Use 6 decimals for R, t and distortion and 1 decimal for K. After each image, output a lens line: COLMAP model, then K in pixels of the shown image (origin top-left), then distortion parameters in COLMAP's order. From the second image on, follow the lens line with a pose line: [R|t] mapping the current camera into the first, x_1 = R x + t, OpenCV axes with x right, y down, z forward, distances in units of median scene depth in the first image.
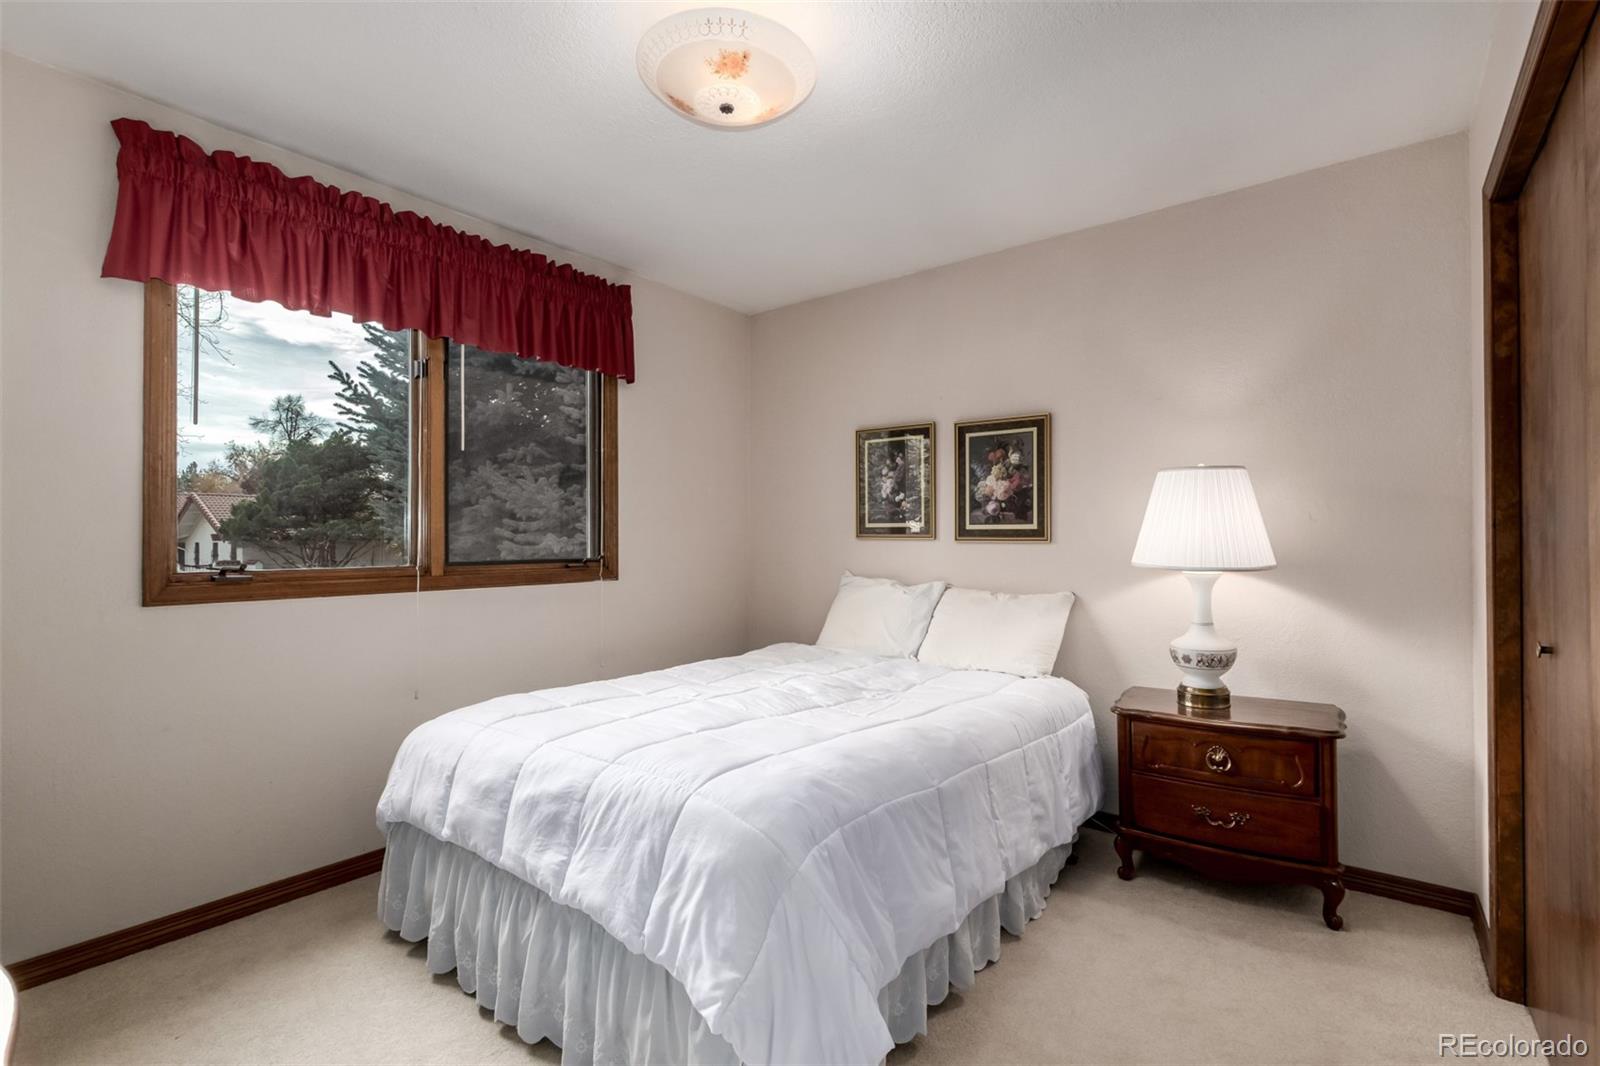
lens RADIAL K [[735.5, 0, 786.4], [0, 735.5, 528.6], [0, 0, 1]] dist [0.001394, -0.001998]
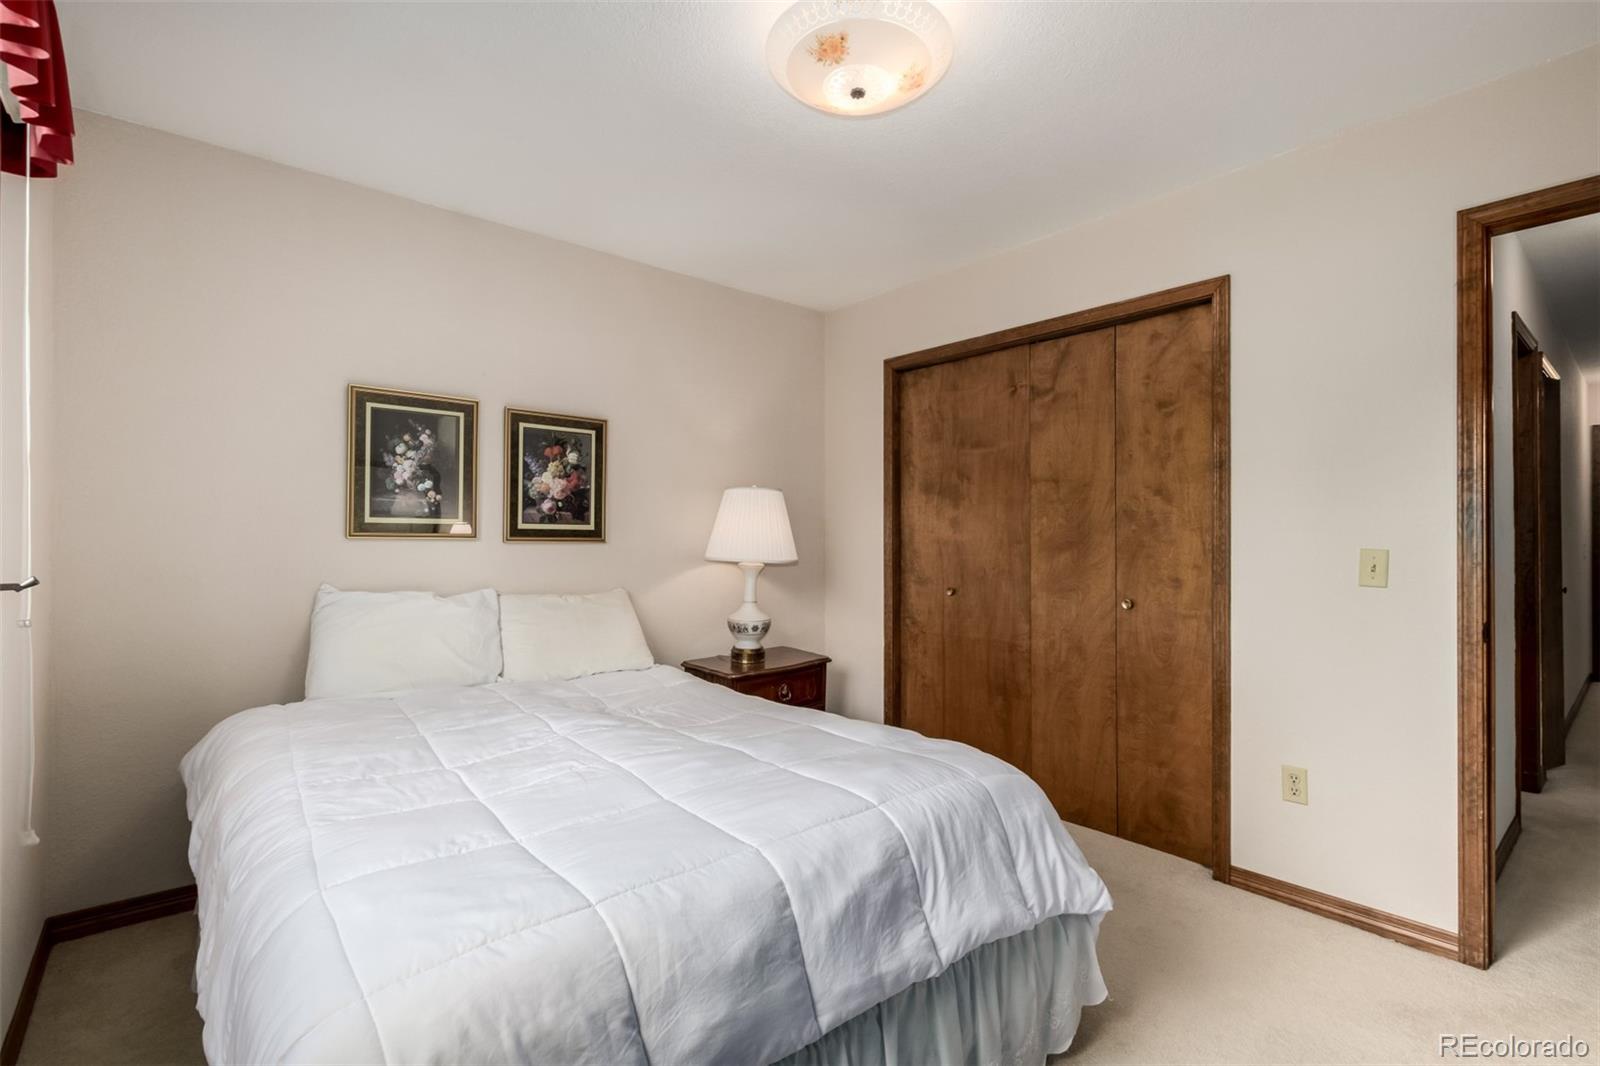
lens RADIAL K [[735.5, 0, 790.3], [0, 735.5, 534.2], [0, 0, 1]] dist [0.001394, -0.001998]
pose [[0.190921, 0.008847, 0.981566, -0.595910], [-0.017599, 0.999830, -0.005589, 0.007436], [-0.981448, -0.016207, 0.191044, 0.516235]]
